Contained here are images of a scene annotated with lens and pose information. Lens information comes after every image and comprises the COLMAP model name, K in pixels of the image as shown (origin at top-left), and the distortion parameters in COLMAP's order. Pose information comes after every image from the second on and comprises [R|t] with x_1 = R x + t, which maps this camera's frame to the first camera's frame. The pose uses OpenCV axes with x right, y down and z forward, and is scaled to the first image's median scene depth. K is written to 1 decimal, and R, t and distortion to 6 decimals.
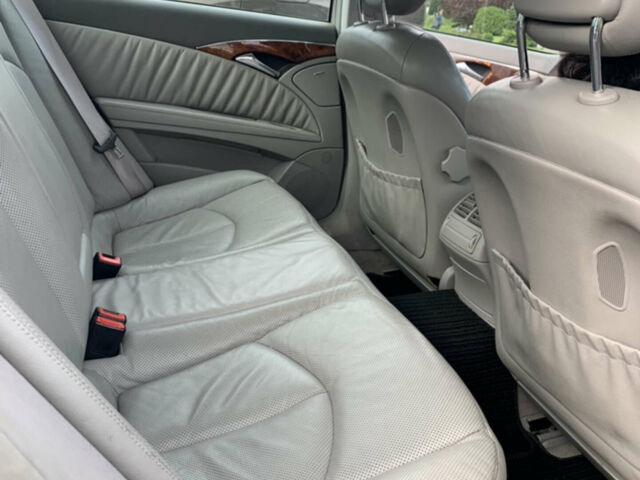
lens RADIAL K [[650.2, 0, 320.0], [0, 650.2, 240.0], [0, 0, 1]] dist [0.143962, -0.503581]
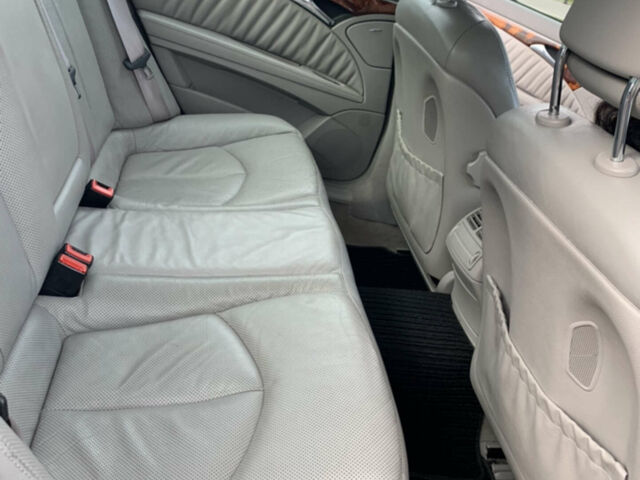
lens RADIAL K [[650.2, 0, 320.0], [0, 650.2, 240.0], [0, 0, 1]] dist [0.143962, -0.503581]
pose [[0.970096, 0.233238, -0.067186, 0.071245], [-0.224220, 0.967132, 0.119921, -0.080120], [0.092948, -0.101271, 0.990507, 0.048645]]
